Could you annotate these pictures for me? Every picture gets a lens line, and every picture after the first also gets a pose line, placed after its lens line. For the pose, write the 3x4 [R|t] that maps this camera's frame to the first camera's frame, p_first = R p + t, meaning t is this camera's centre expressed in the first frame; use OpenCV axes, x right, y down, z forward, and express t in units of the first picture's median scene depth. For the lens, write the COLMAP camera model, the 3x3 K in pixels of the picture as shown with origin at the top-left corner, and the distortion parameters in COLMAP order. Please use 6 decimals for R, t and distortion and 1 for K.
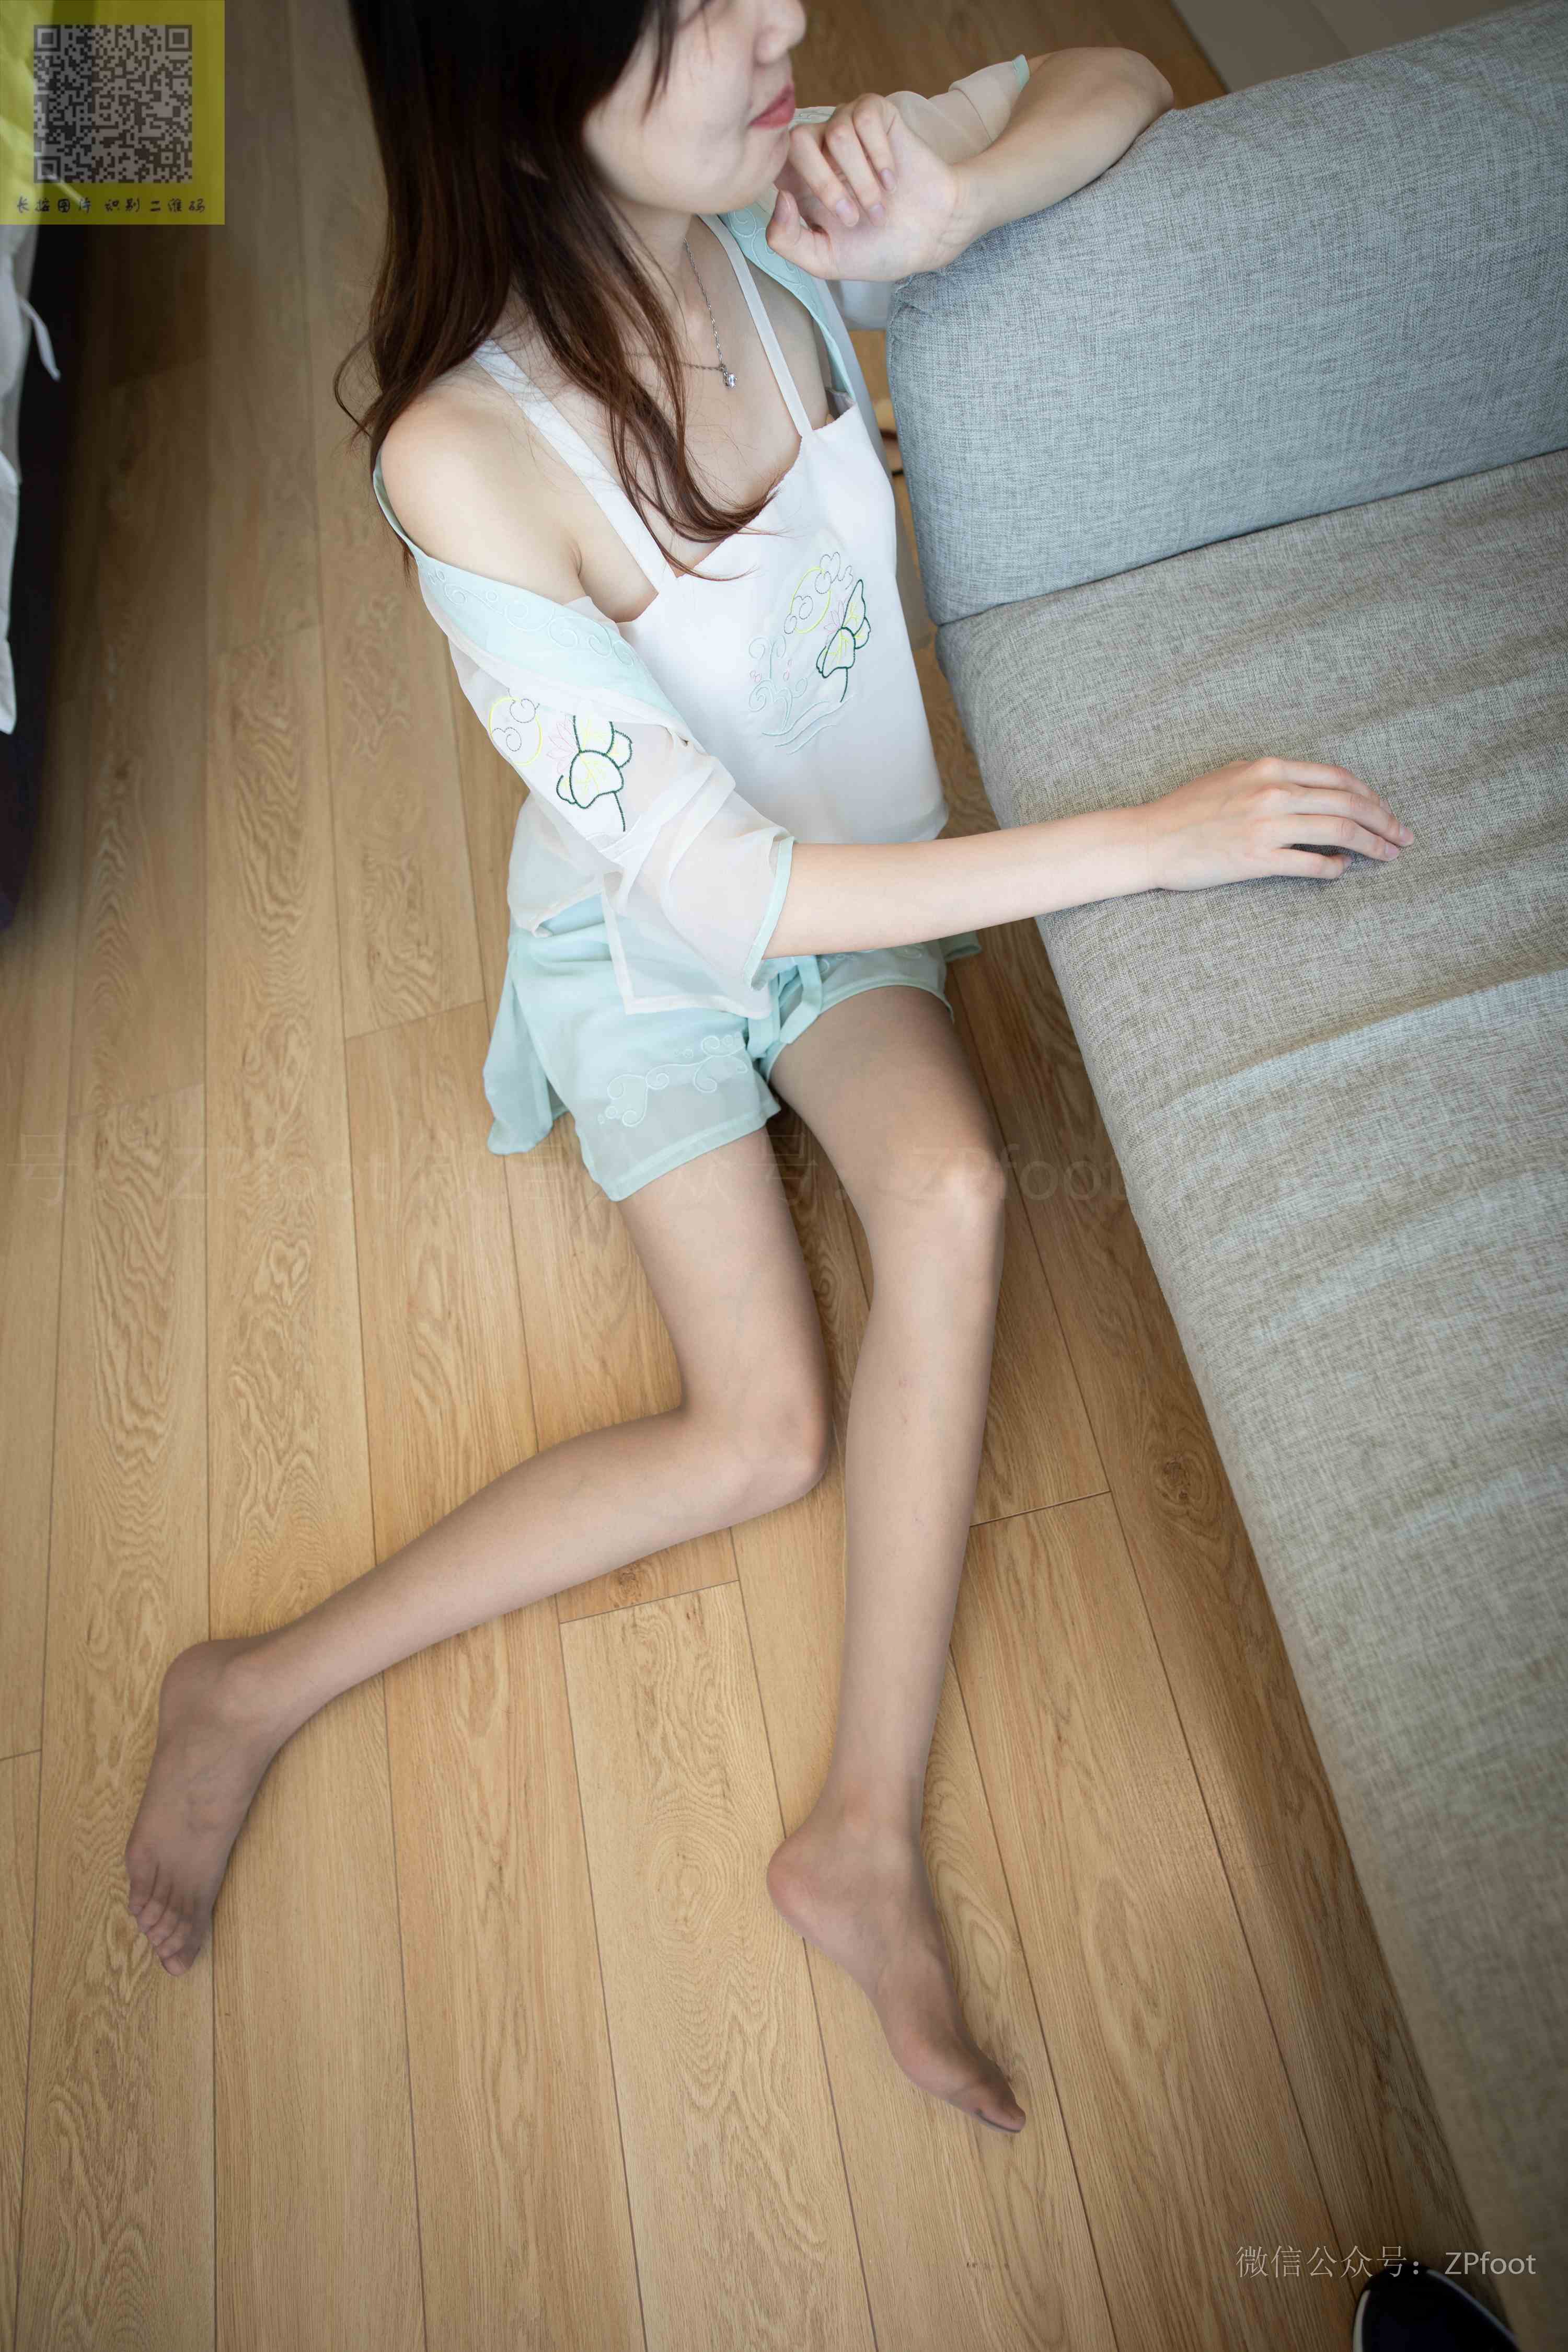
lens RADIAL K [[1659.7, 0, 785.5], [0, 1659.7, 1247.8], [0, 0, 1]] dist [0.004386, 0.002548]
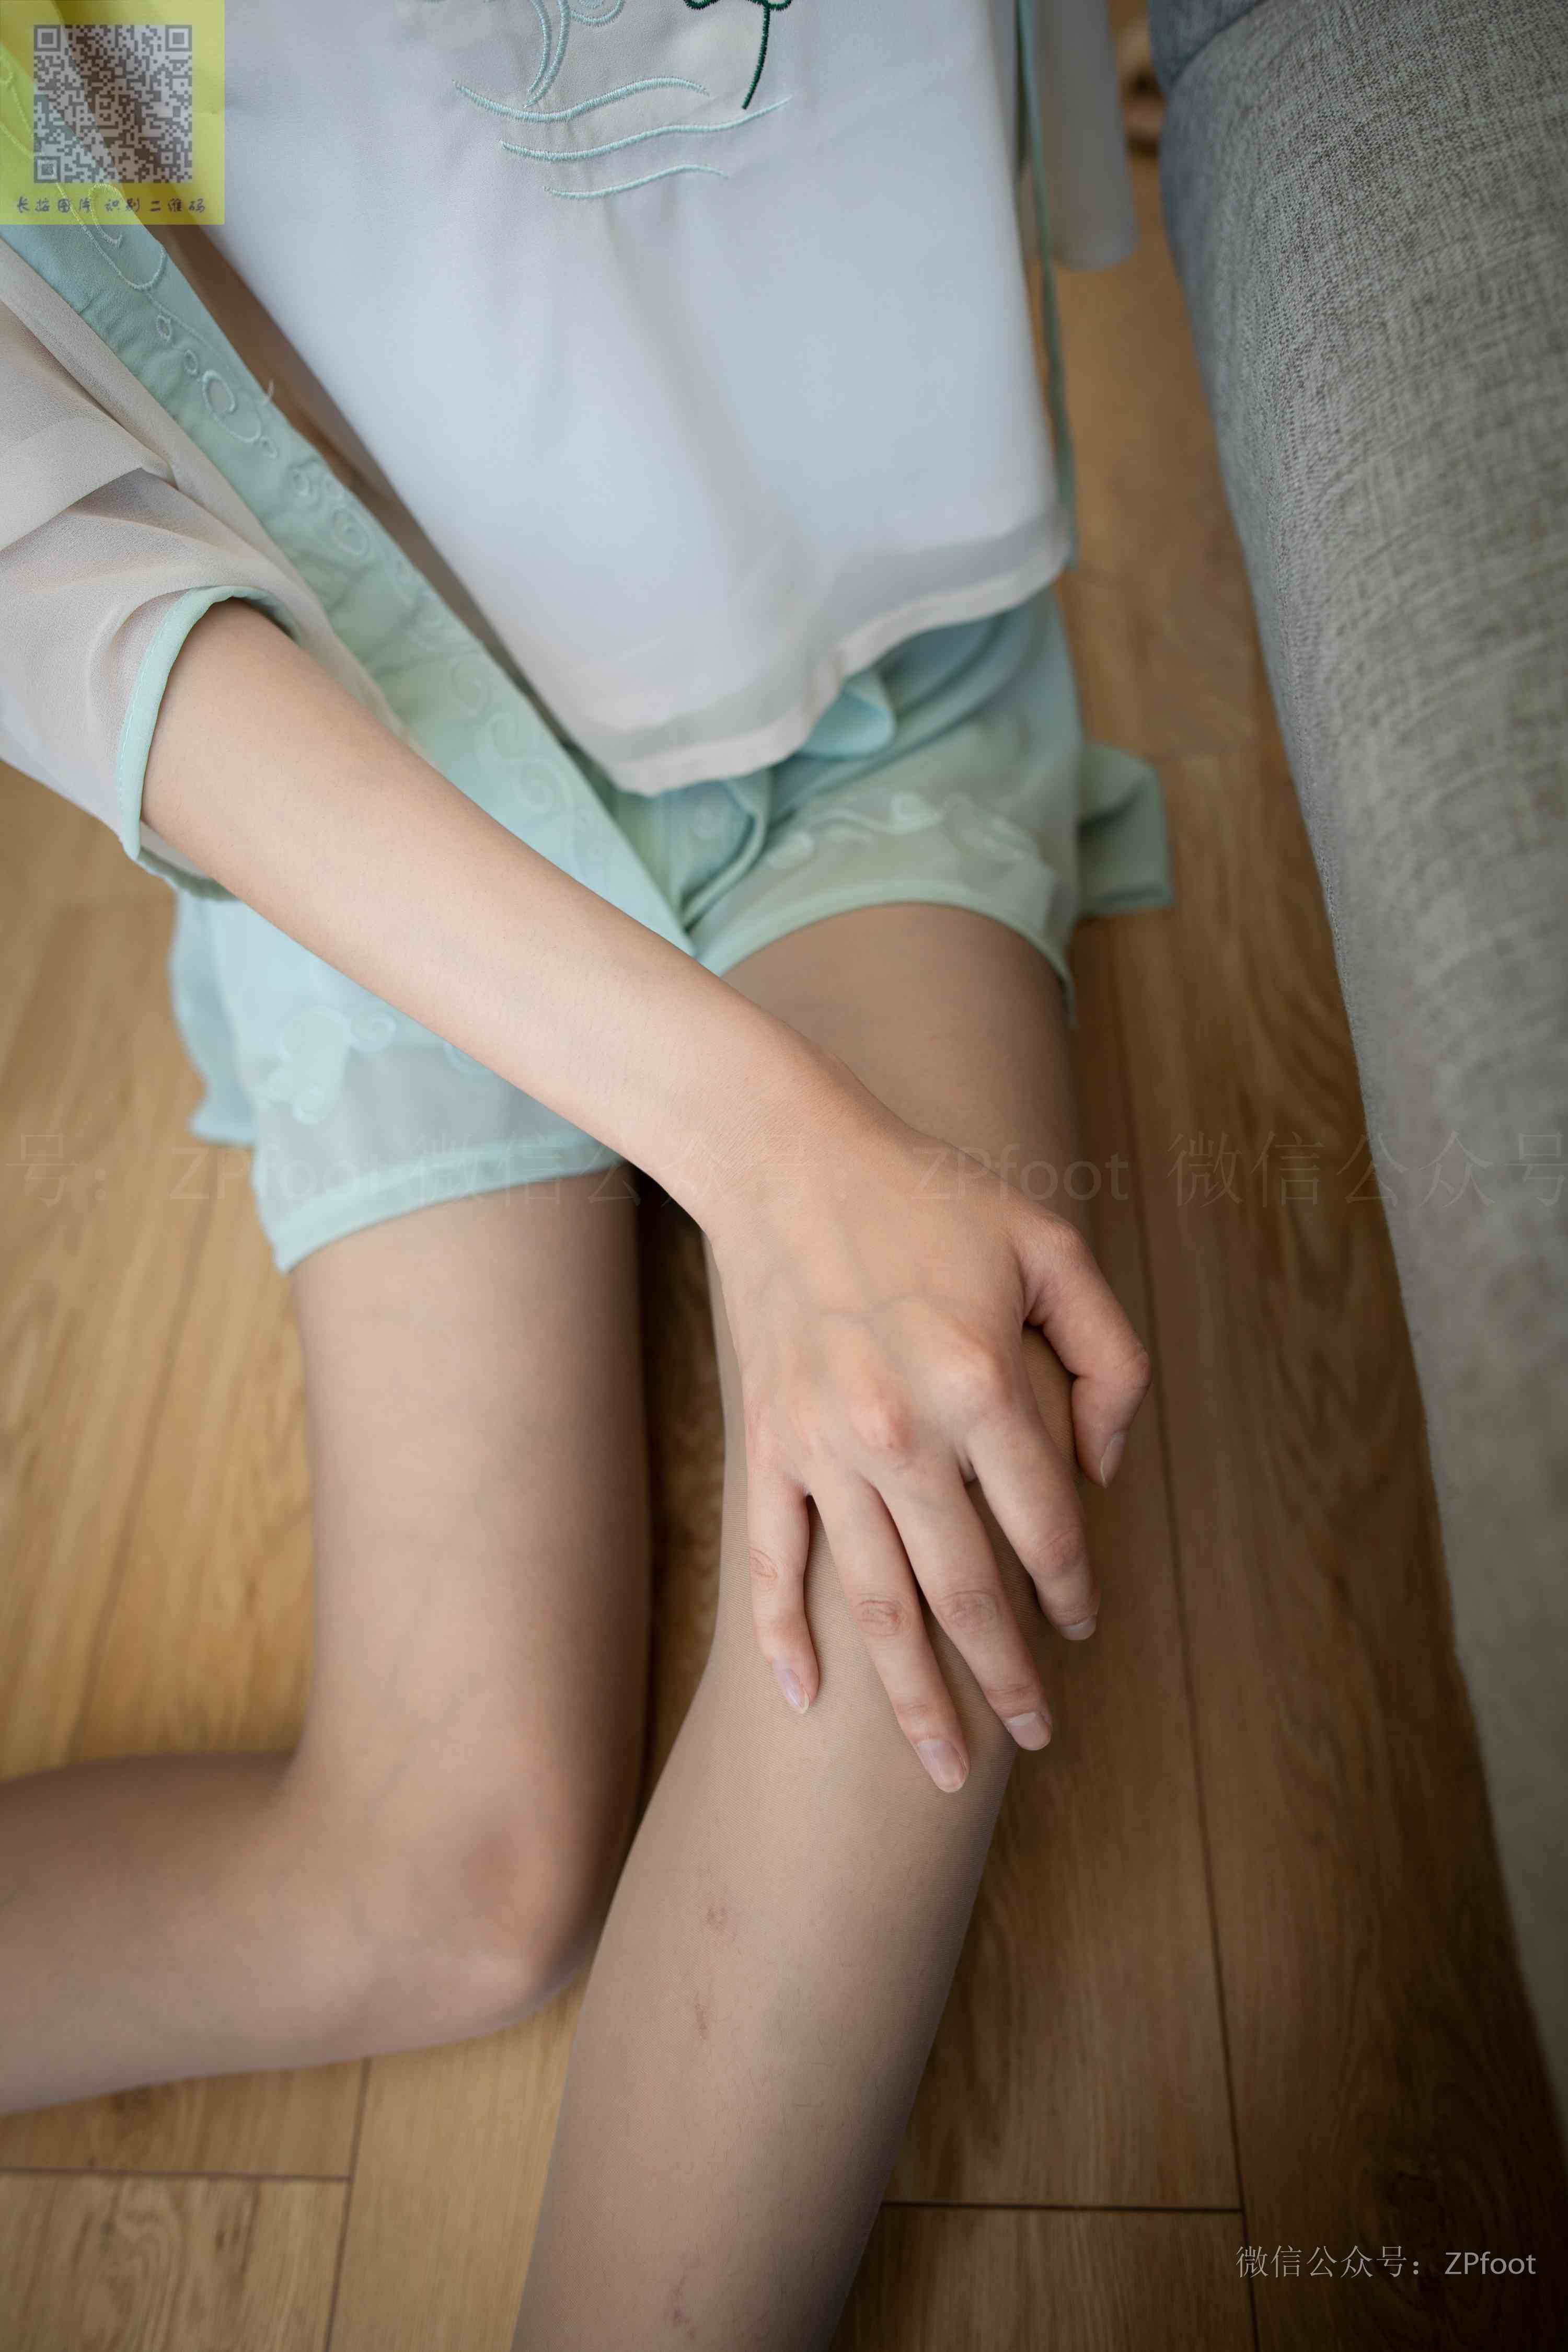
lens RADIAL K [[1659.7, 0, 785.5], [0, 1659.7, 1247.8], [0, 0, 1]] dist [0.004386, 0.002548]
pose [[0.977567, 0.170000, -0.124350, 0.096488], [-0.173586, 0.984645, -0.018514, -0.053335], [0.119293, 0.039684, 0.992066, 0.567098]]
